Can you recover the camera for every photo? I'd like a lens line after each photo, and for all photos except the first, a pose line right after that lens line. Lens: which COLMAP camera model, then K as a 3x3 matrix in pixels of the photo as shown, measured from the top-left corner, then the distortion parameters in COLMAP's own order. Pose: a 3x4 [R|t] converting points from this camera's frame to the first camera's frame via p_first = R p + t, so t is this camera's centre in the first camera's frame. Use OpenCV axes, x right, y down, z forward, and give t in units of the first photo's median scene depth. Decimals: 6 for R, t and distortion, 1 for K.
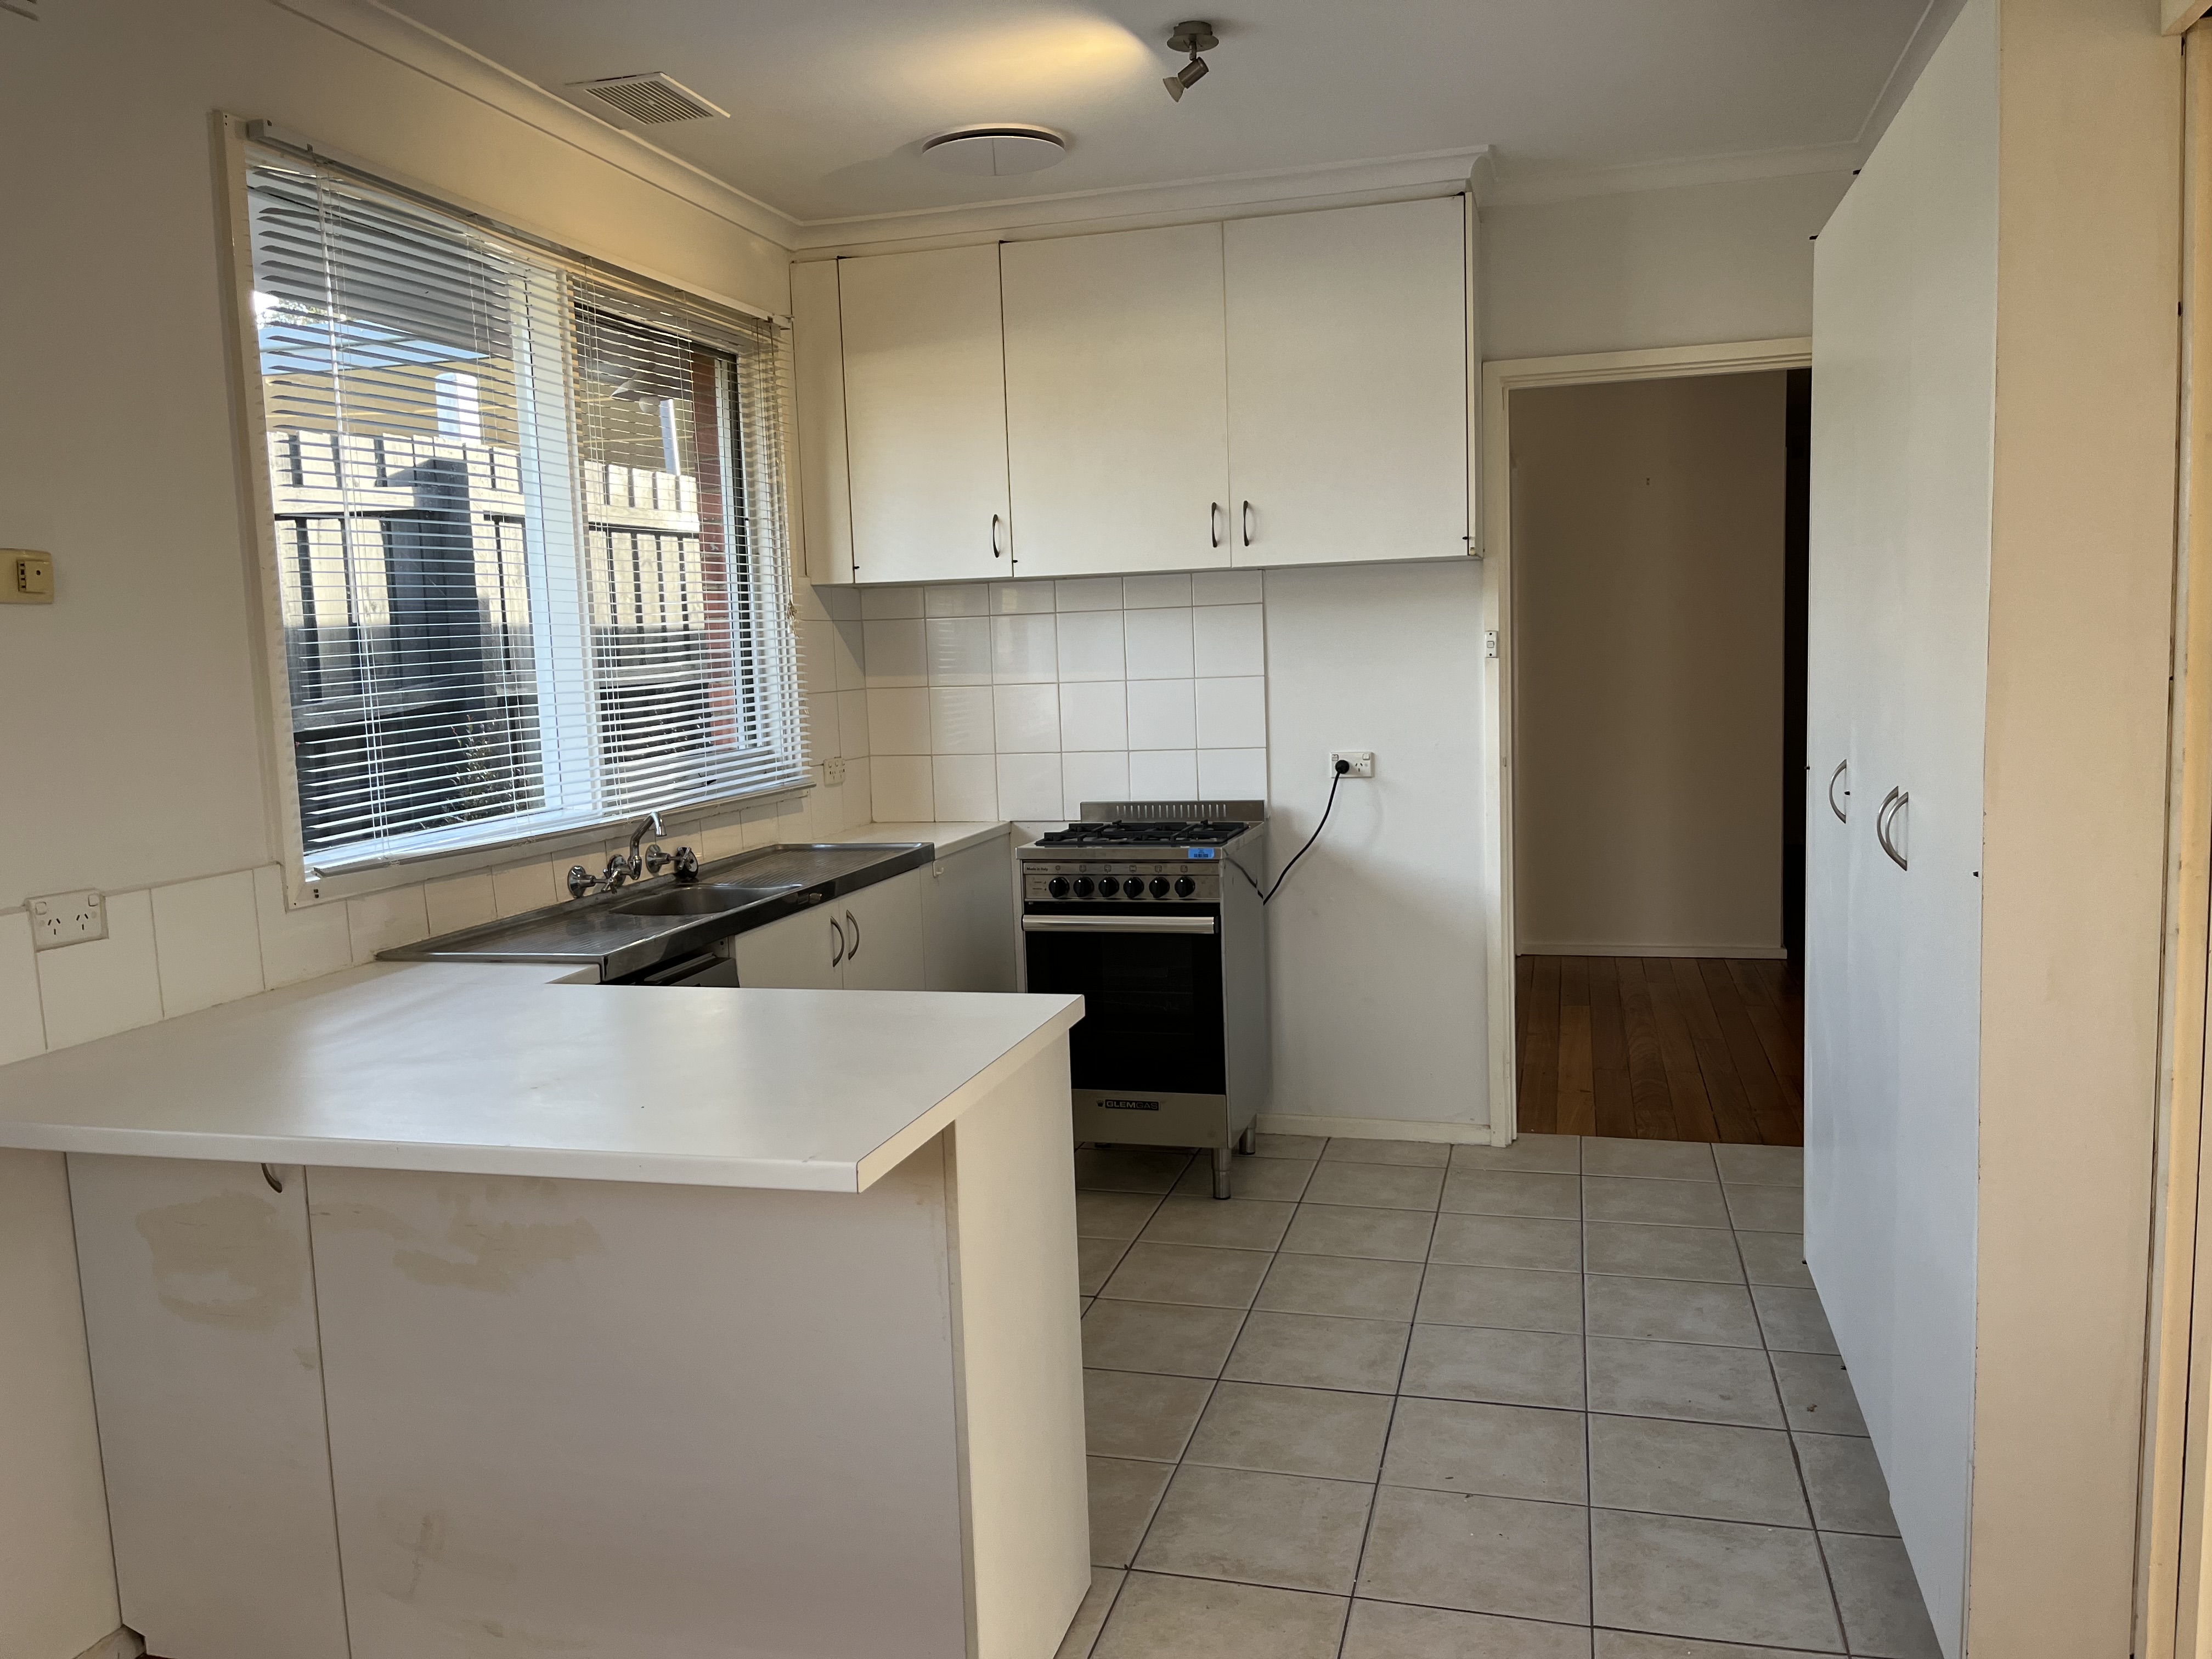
lens RADIAL K [[1664.9, 0, 1105.7], [0, 1664.9, 825.0], [0, 0, 1]] dist [0.054412, -0.088731]
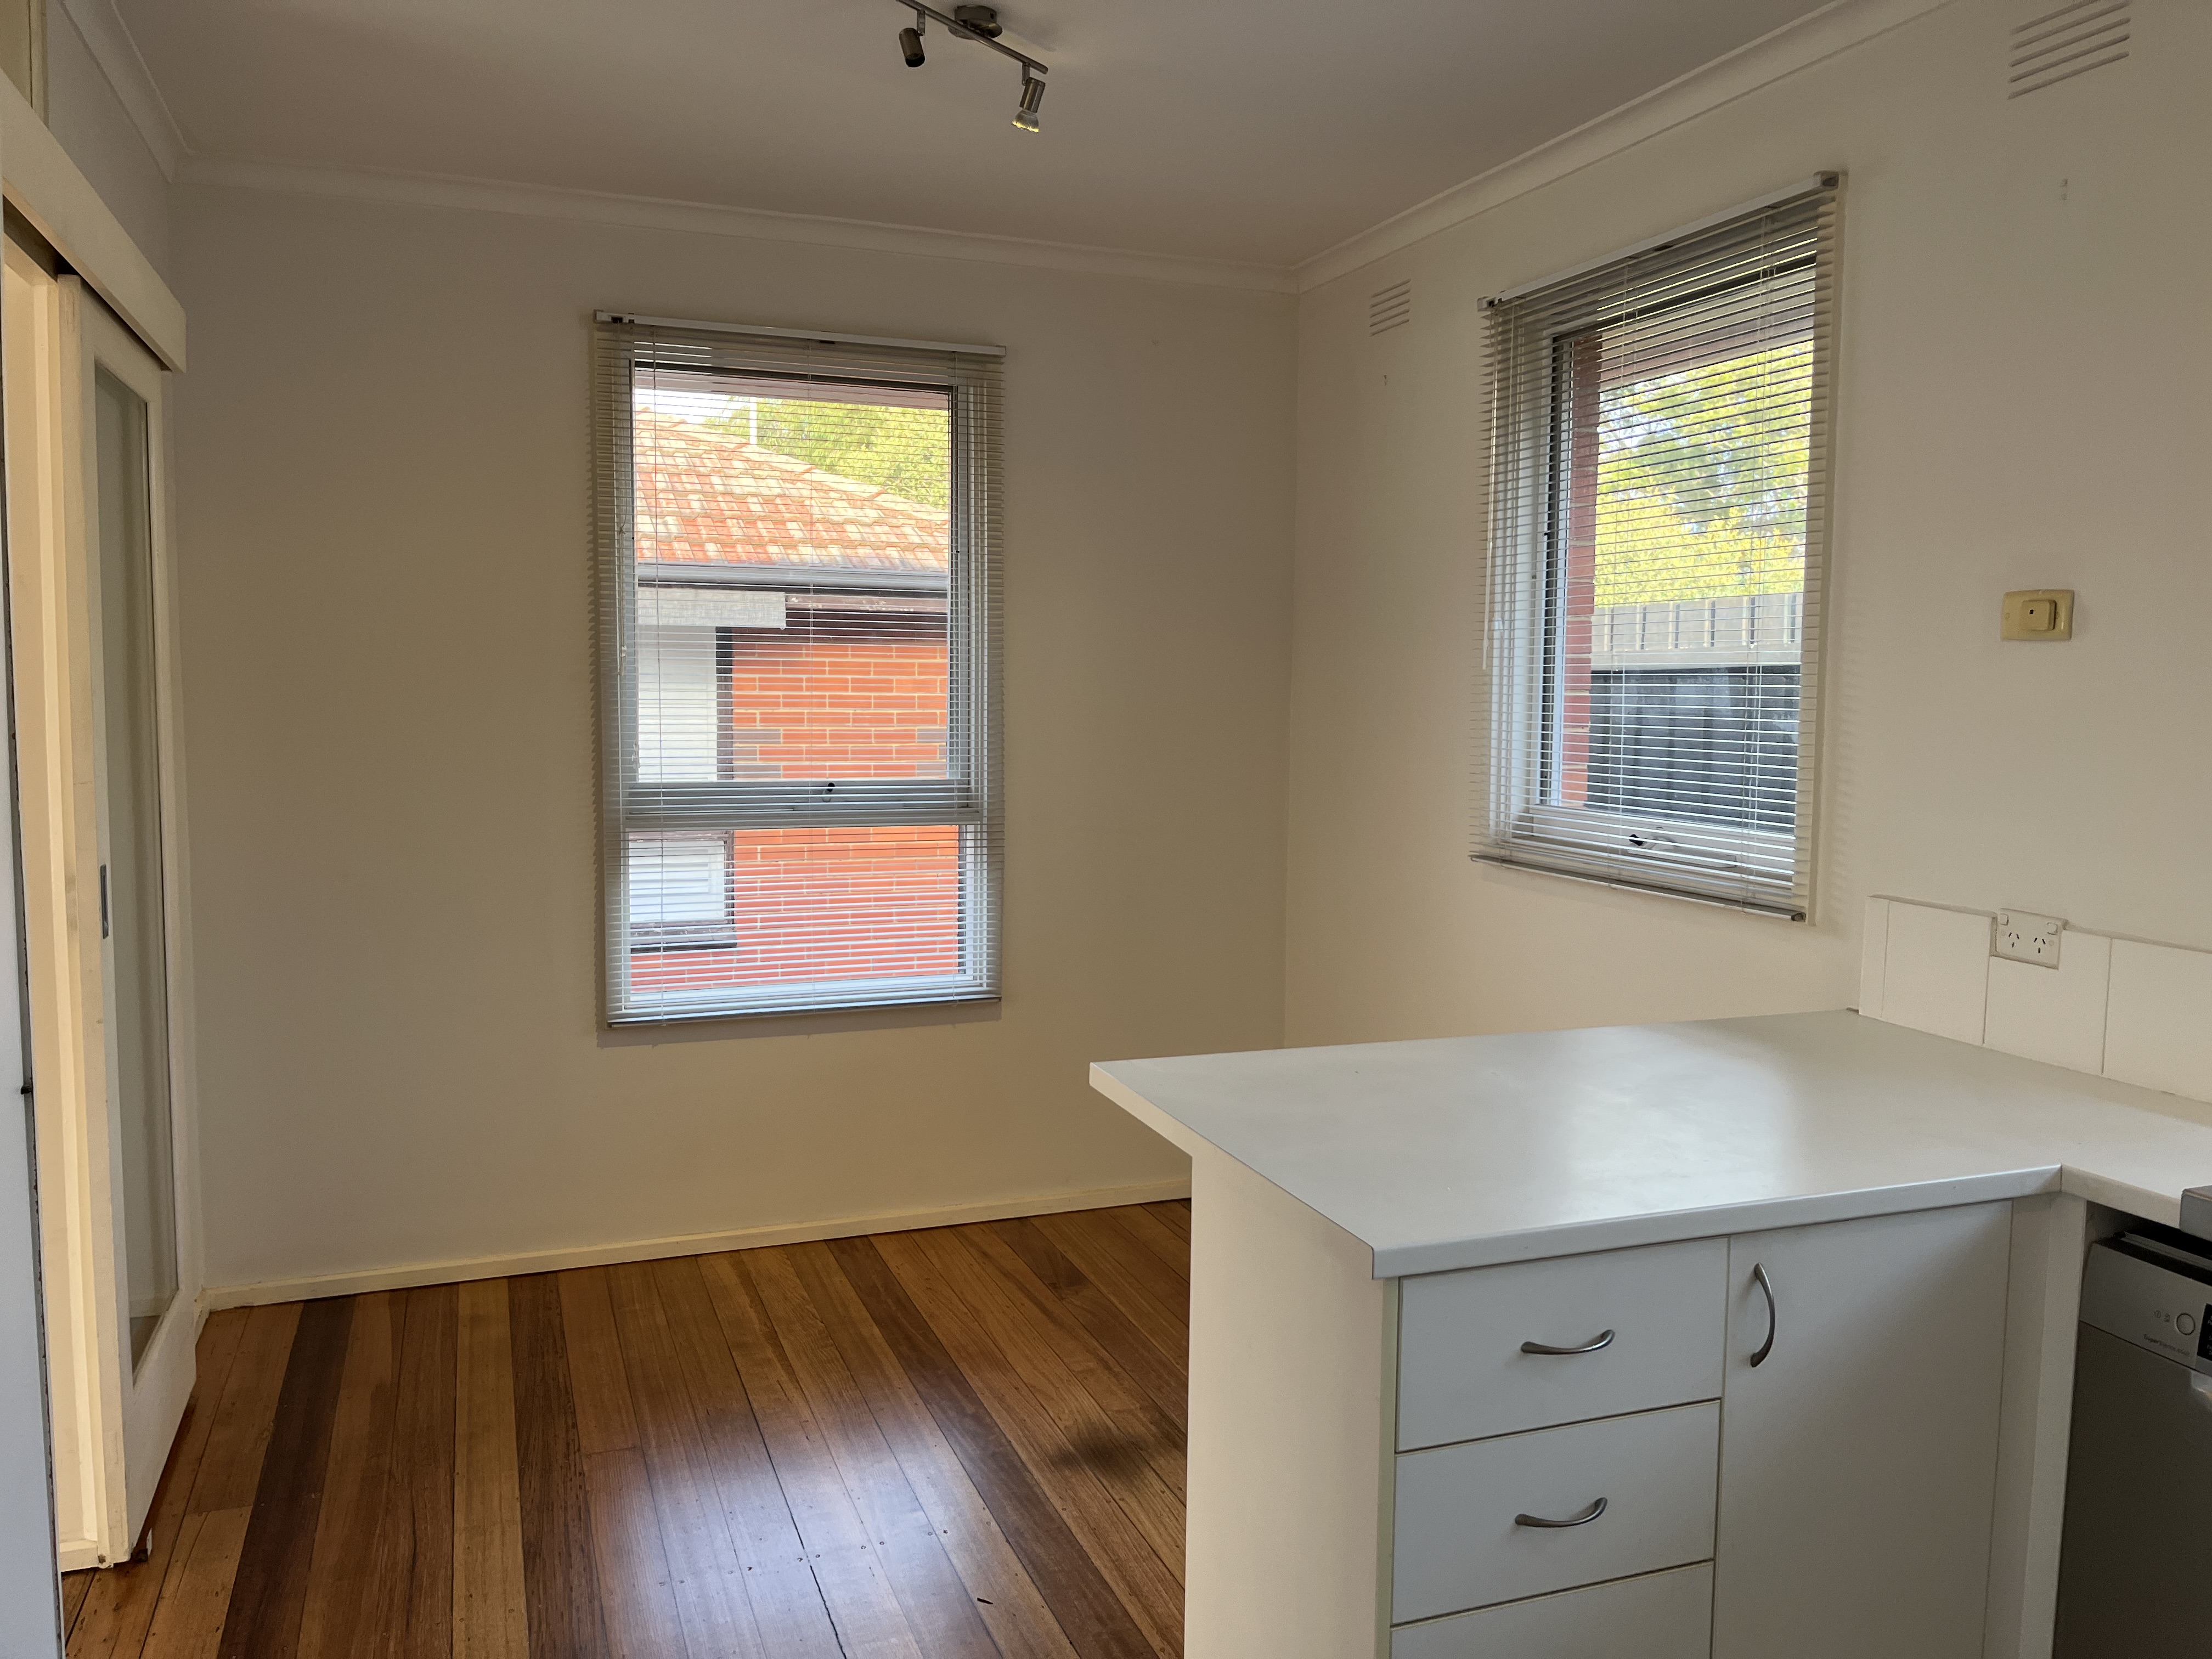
lens RADIAL K [[1664.9, 0, 1105.6], [0, 1664.9, 826.5], [0, 0, 1]] dist [0.054412, -0.088731]
pose [[-0.801420, 0.087330, -0.591692, 0.475615], [-0.049860, 0.976084, 0.211597, -0.209987], [0.596020, 0.199080, -0.777899, 1.471999]]
